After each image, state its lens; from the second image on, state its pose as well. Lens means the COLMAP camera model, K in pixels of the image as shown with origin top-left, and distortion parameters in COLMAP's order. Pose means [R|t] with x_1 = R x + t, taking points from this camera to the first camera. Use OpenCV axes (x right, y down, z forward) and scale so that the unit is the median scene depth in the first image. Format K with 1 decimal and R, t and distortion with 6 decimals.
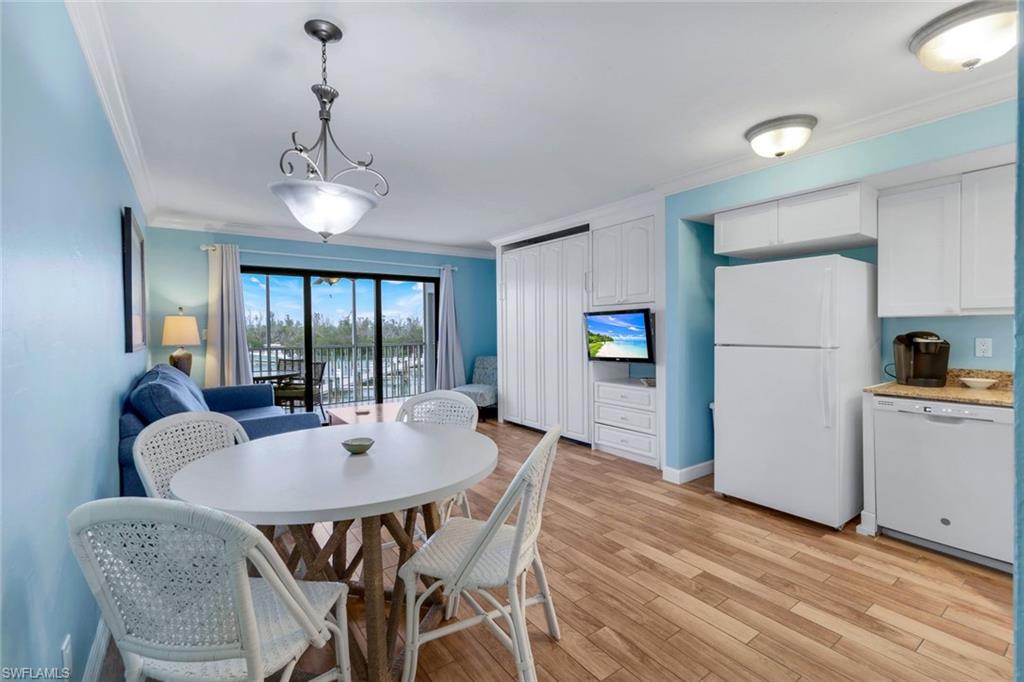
lens RADIAL K [[449.1, 0, 514.6], [0, 449.1, 331.7], [0, 0, 1]] dist [0.001525, 0.000124]
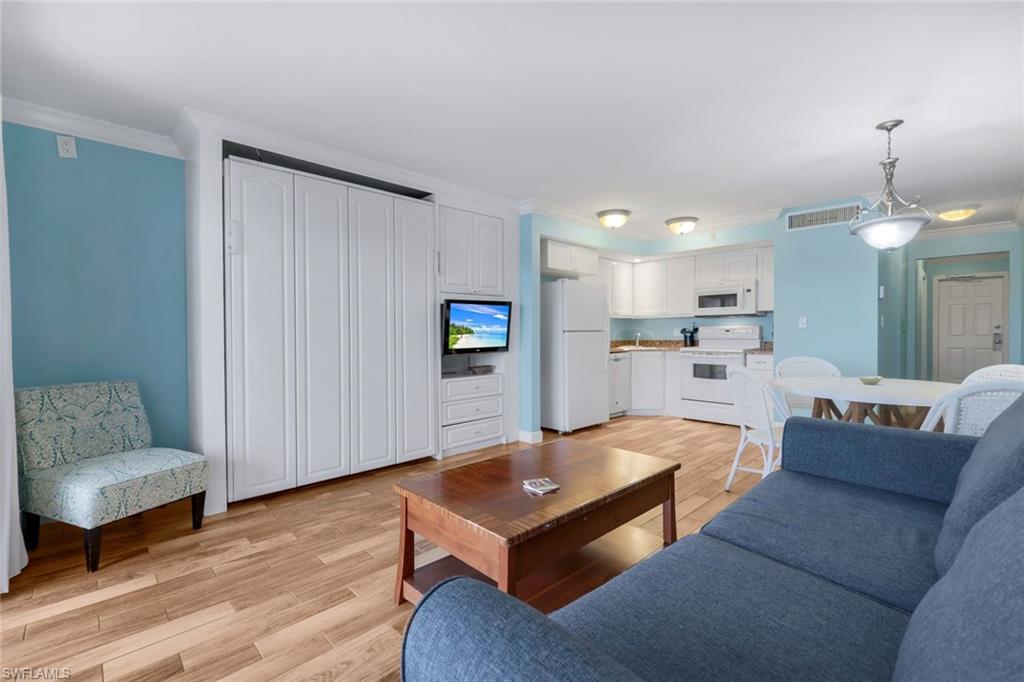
lens RADIAL K [[449.9, 0, 515.0], [0, 449.9, 338.8], [0, 0, 1]] dist [0.001407, -0.000007]
pose [[-0.145489, -0.007272, 0.989333, -0.730402], [0.014969, 0.999842, 0.009551, 0.027359], [-0.989247, 0.016199, -0.145357, 1.031212]]
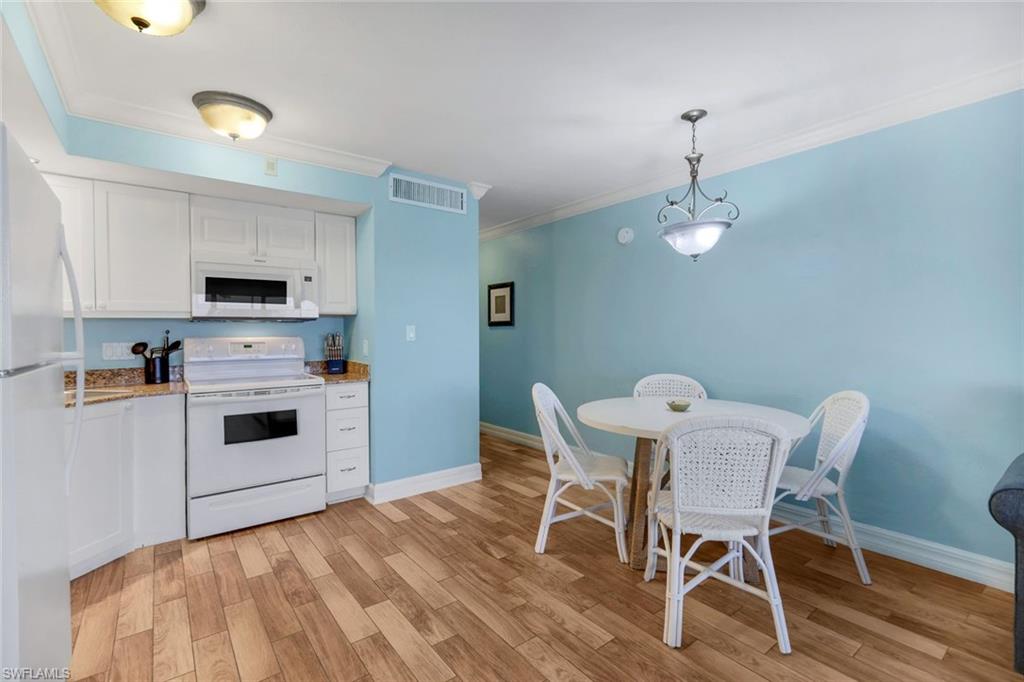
lens RADIAL K [[464.3, 0, 513.5], [0, 464.3, 336.4], [0, 0, 1]] dist [0.001546, 0.000175]
pose [[-0.999503, 0.014769, -0.027851, 0.081131], [0.014277, 0.999740, 0.017806, 0.002365], [0.028107, 0.017400, -0.999453, 0.991400]]
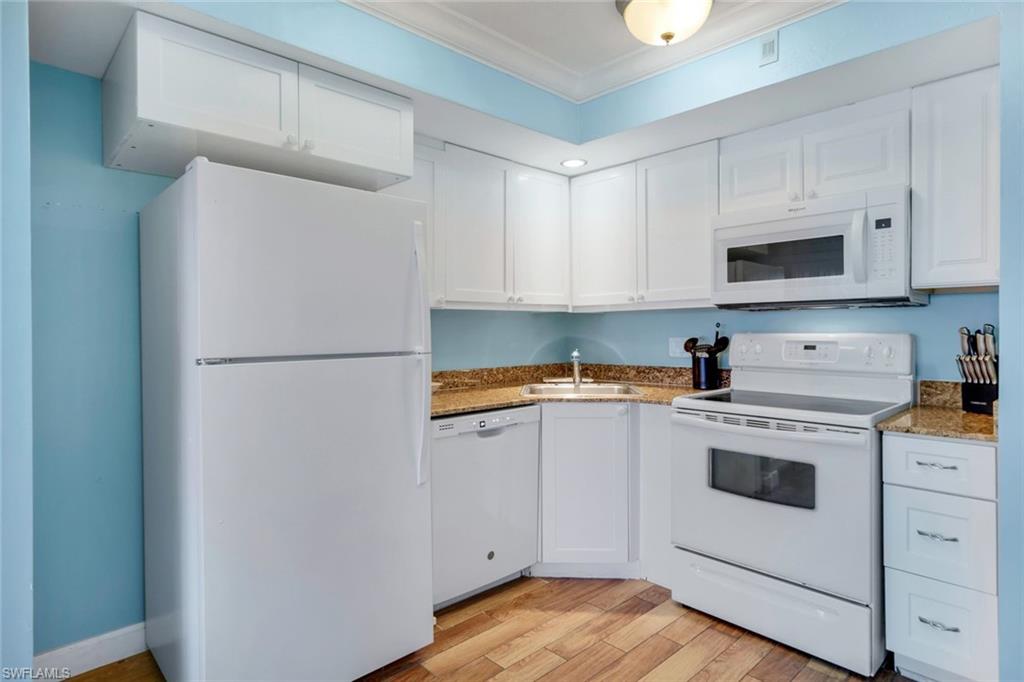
lens RADIAL K [[555.5, 0, 511.9], [0, 555.5, 336.1], [0, 0, 1]] dist [-0.001982, -0.000475]
pose [[-0.134436, -0.003952, 0.990914, -0.034606], [0.014823, 0.999872, 0.005999, 0.006082], [-0.990811, 0.015495, -0.134360, 0.599956]]
